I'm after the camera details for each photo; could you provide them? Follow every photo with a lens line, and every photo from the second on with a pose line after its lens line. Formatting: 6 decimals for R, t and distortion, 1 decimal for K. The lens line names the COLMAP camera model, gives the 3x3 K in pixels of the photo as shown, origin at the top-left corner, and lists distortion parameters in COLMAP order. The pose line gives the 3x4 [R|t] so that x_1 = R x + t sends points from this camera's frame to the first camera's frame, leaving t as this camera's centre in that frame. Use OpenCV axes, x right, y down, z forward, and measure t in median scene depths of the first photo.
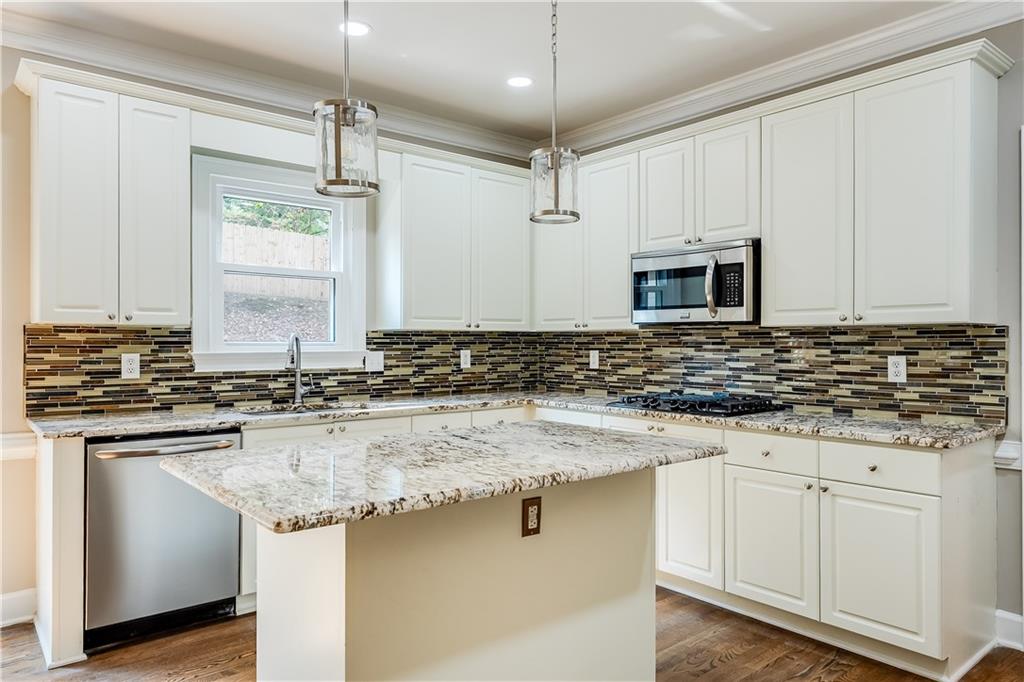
lens RADIAL K [[685.3, 0, 511.6], [0, 685.3, 341.6], [0, 0, 1]] dist [-0.008478, 0.000549]
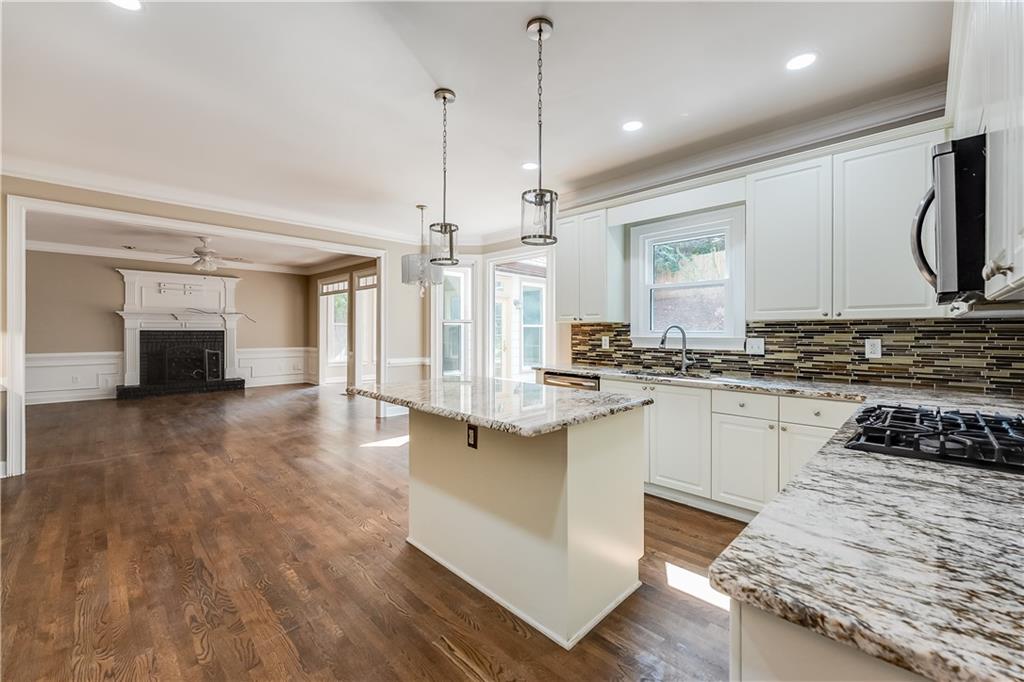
lens RADIAL K [[413.0, 0, 514.7], [0, 413.0, 327.2], [0, 0, 1]] dist [-0.003360, 0.000756]
pose [[0.092992, -0.009944, -0.995617, 0.549164], [-0.001378, 0.999948, -0.010116, 0.002627], [0.995666, 0.002313, 0.092973, 0.540634]]
